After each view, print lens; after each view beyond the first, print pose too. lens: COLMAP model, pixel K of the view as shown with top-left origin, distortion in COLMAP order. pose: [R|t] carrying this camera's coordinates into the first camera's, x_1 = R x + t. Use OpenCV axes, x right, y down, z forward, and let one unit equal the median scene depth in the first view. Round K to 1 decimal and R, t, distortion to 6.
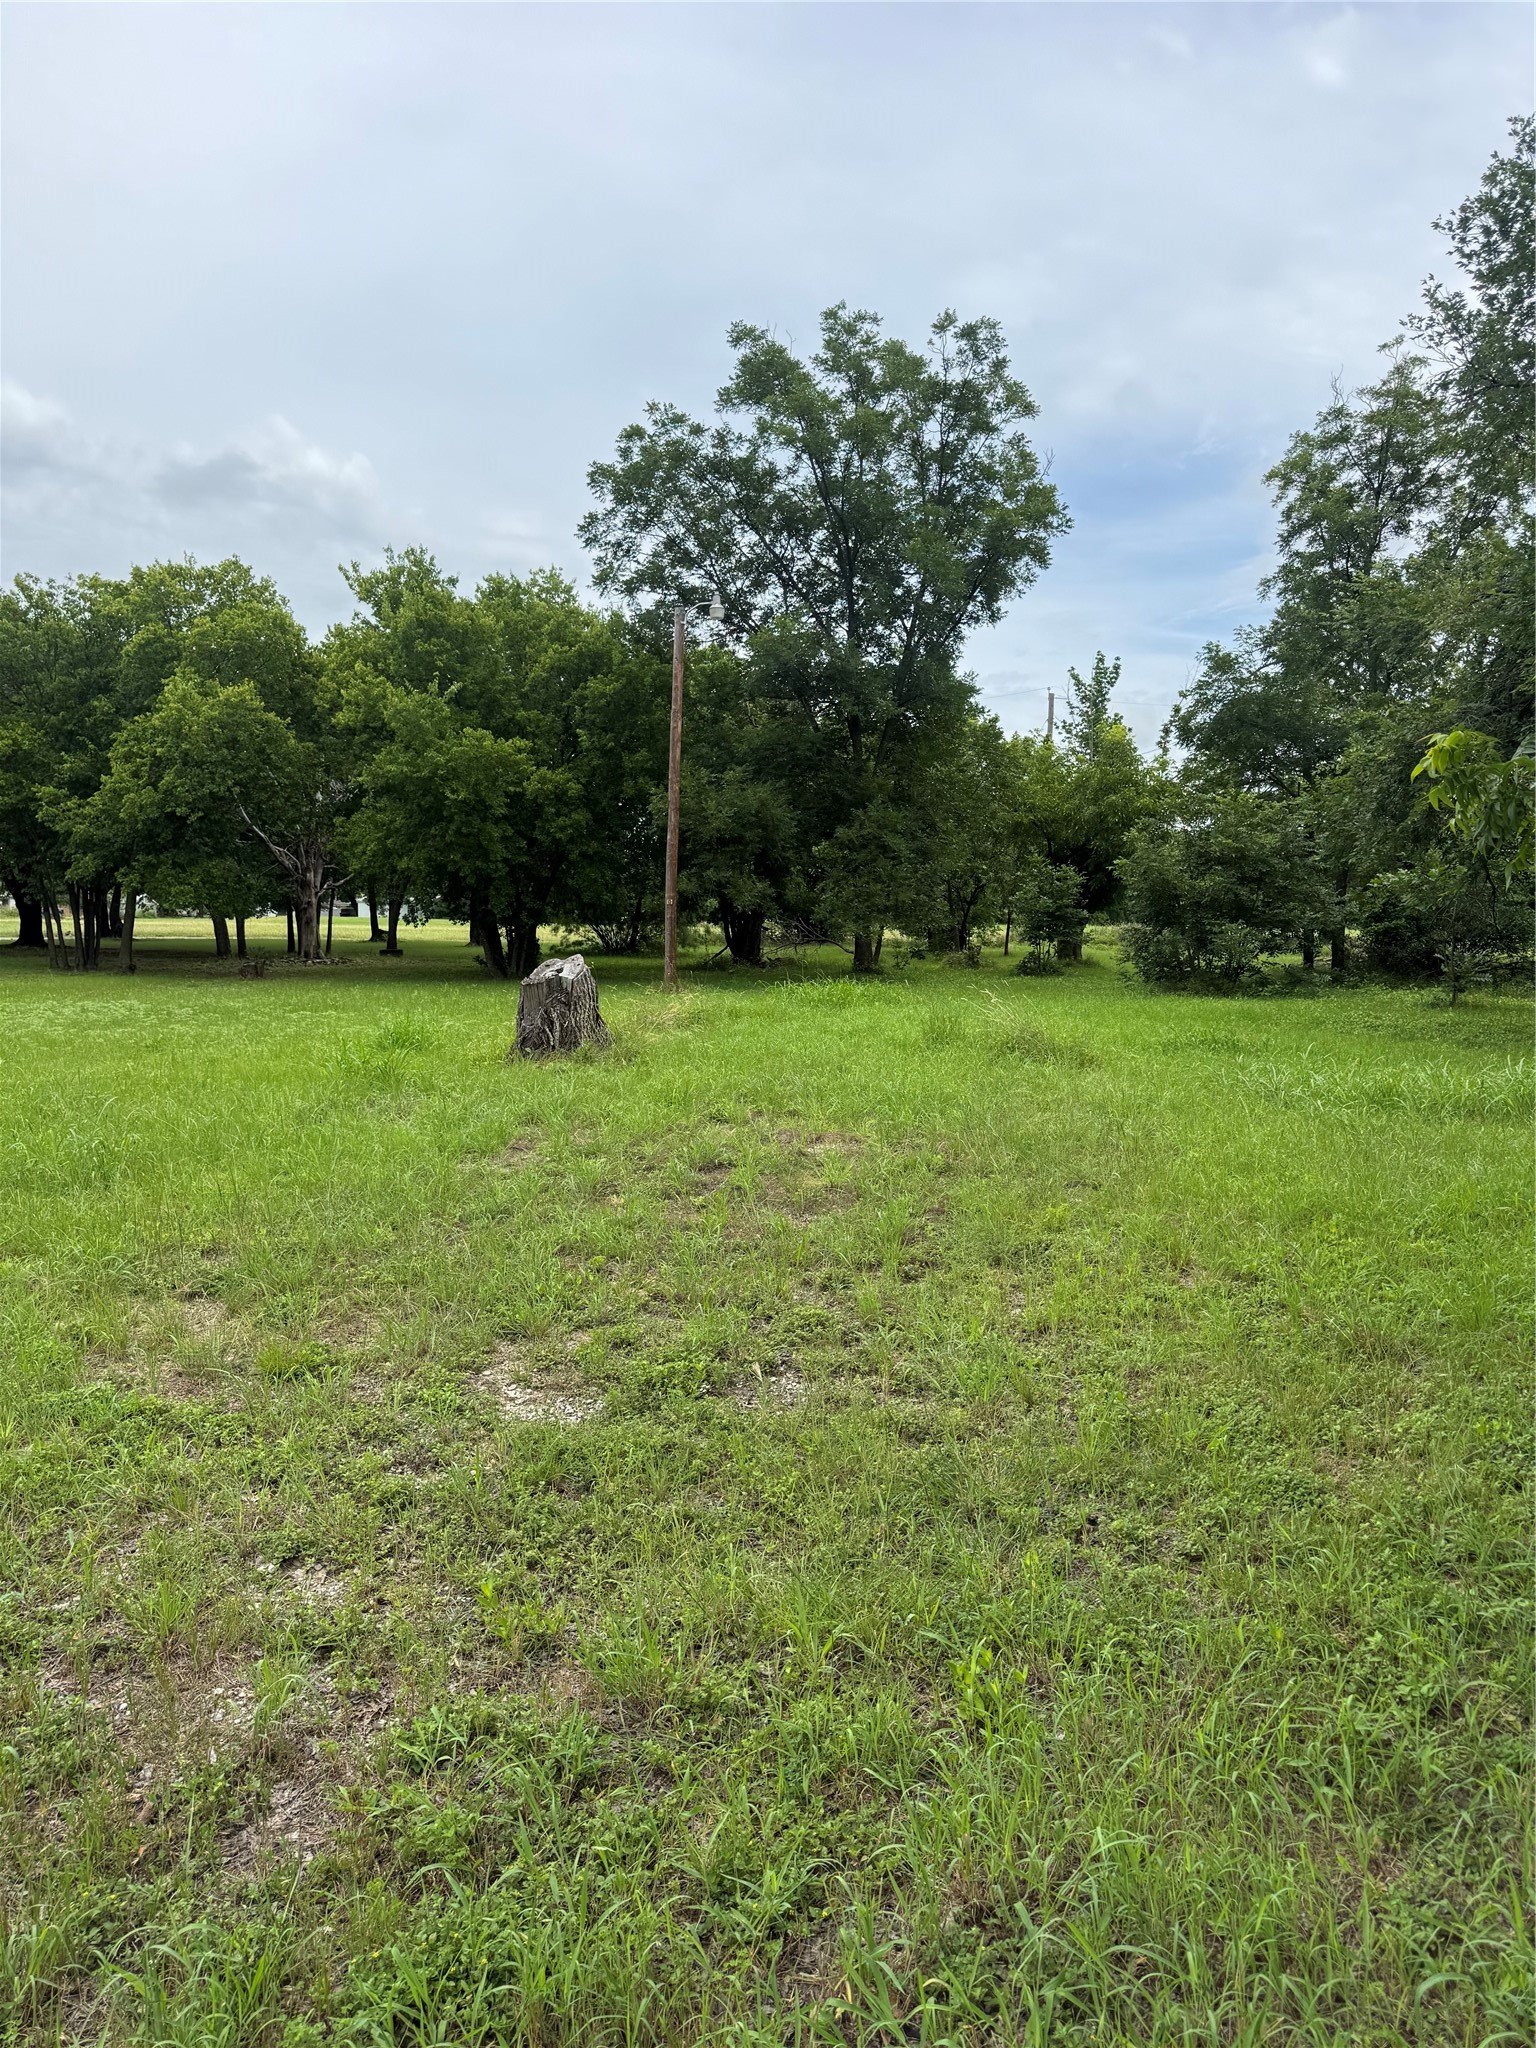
lens RADIAL K [[1461.0, 0, 768.0], [0, 1461.0, 1024.0], [0, 0, 1]] dist [0.038240, -0.064869]
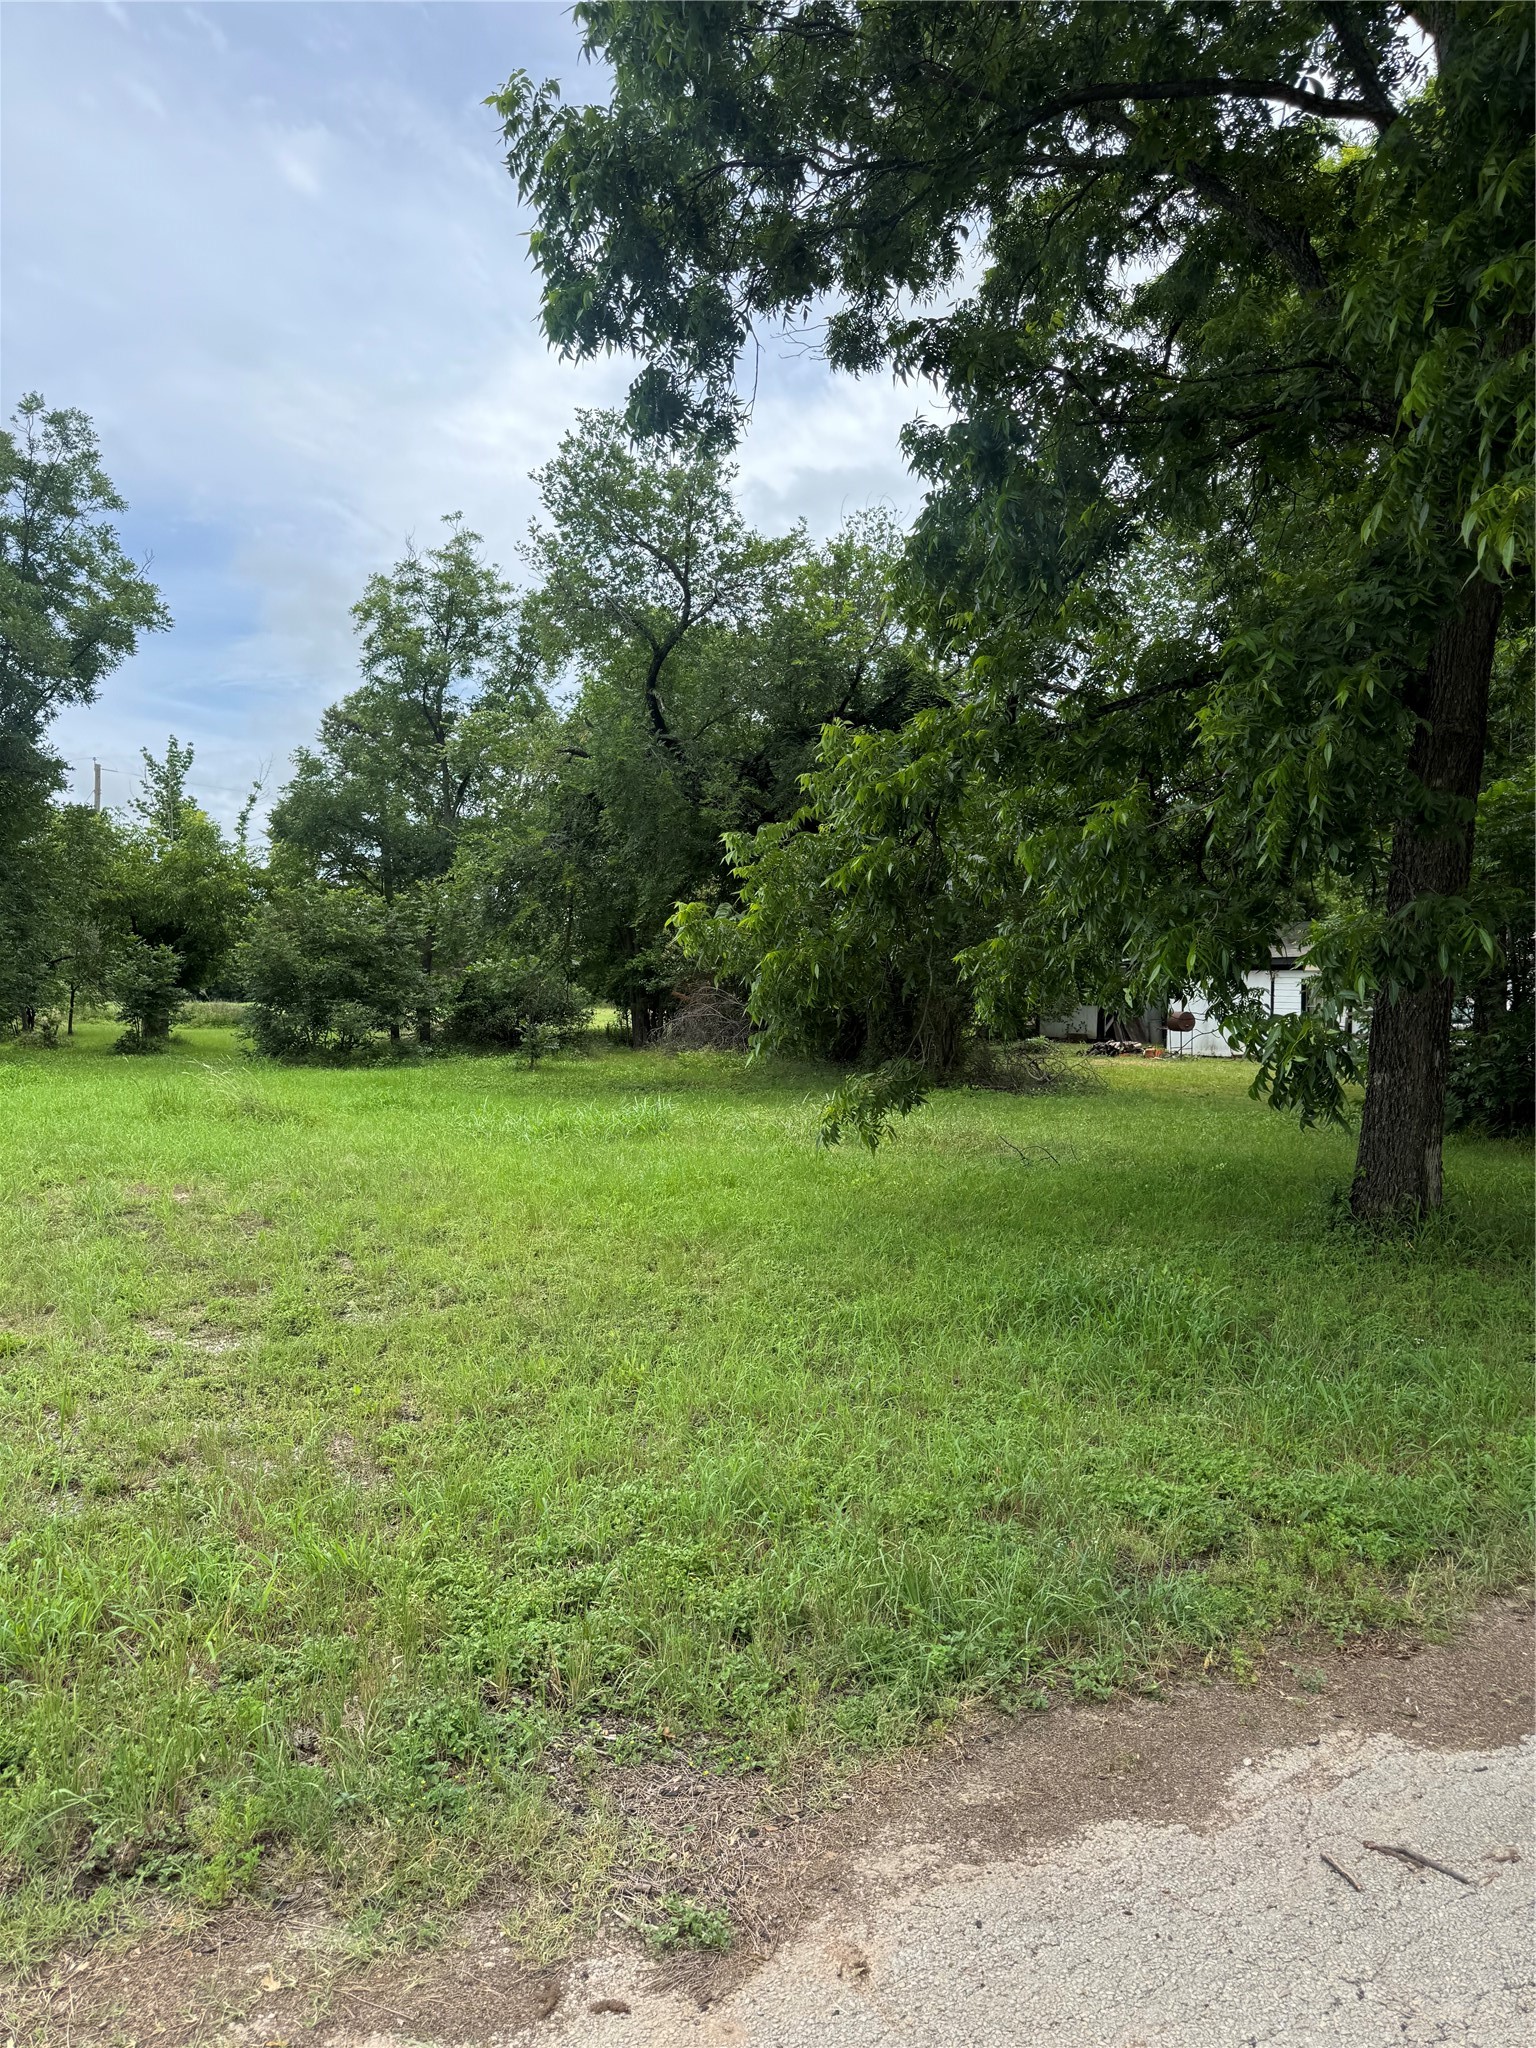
lens RADIAL K [[1461.0, 0, 768.0], [0, 1461.0, 1024.0], [0, 0, 1]] dist [0.038240, -0.064869]
pose [[0.798491, -0.012886, 0.601868, -0.086863], [0.043195, 0.998420, -0.035930, 0.001798], [-0.600455, 0.054688, 0.797787, -0.077036]]
